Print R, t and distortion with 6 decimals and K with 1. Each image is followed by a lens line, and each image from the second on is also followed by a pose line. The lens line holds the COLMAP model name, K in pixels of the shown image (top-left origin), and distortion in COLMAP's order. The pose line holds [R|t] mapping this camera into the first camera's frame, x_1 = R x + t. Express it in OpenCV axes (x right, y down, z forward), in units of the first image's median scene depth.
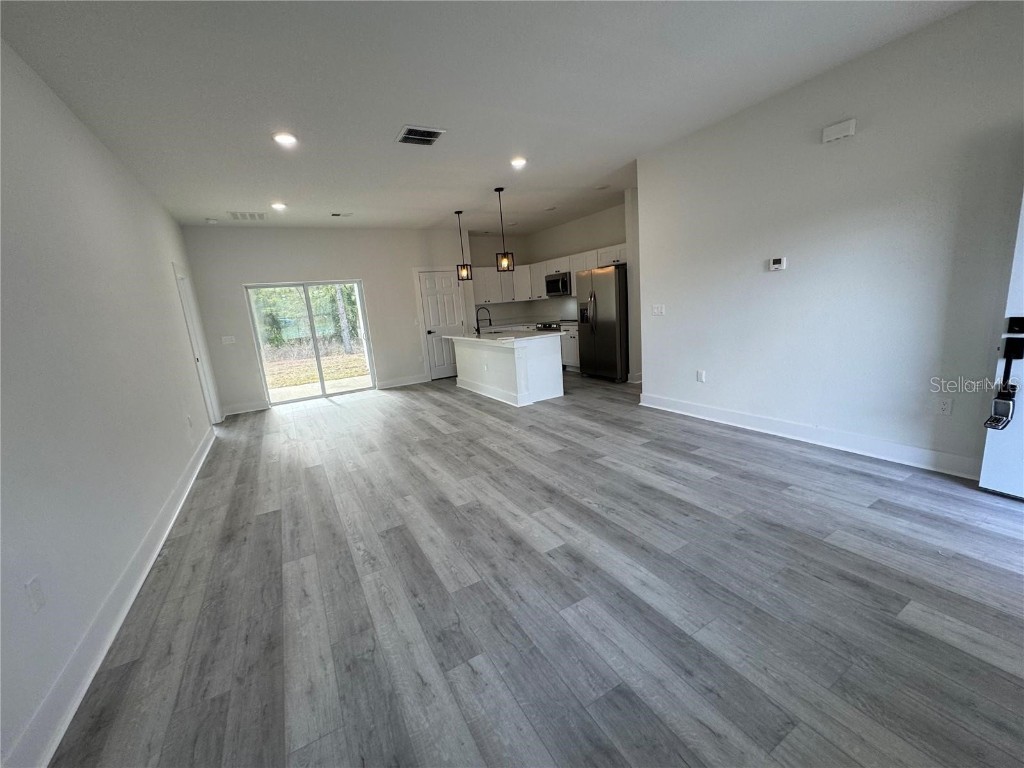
lens RADIAL K [[407.6, 0, 512.4], [0, 407.6, 384.6], [0, 0, 1]] dist [-0.003043, -0.000182]
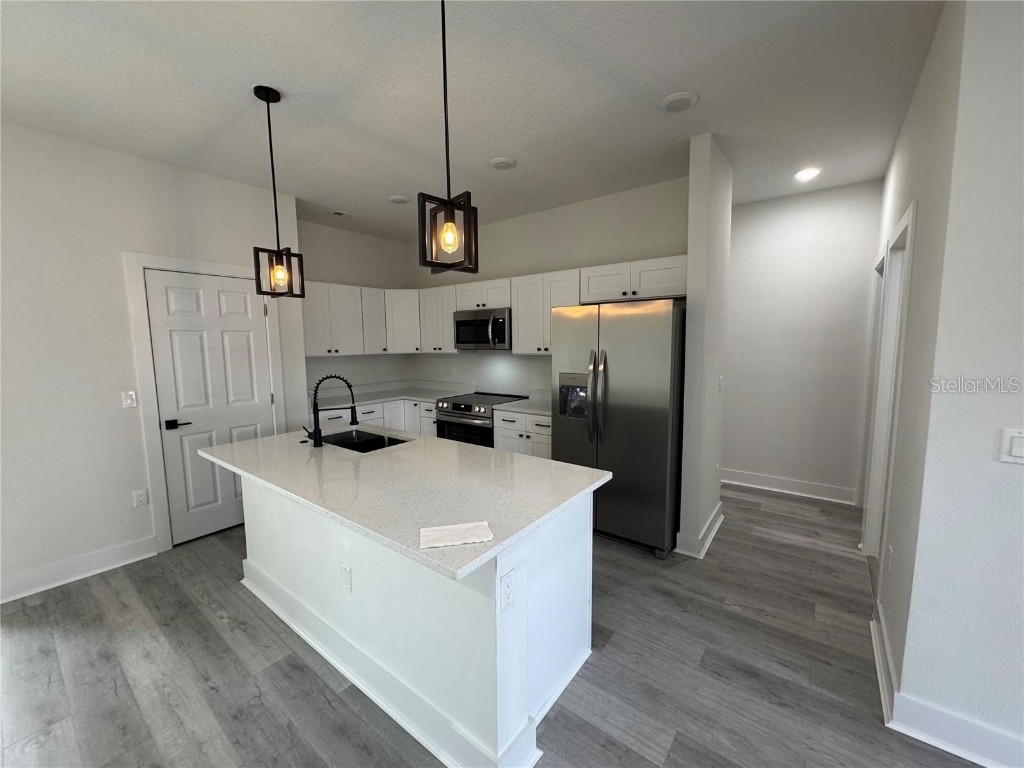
lens RADIAL K [[407.6, 0, 513.8], [0, 407.6, 383.3], [0, 0, 1]] dist [-0.003043, -0.000182]
pose [[0.922094, 0.029645, 0.385829, -0.054717], [0.013863, 0.993890, -0.109498, -0.120318], [-0.386718, 0.106316, 0.916049, 0.518590]]
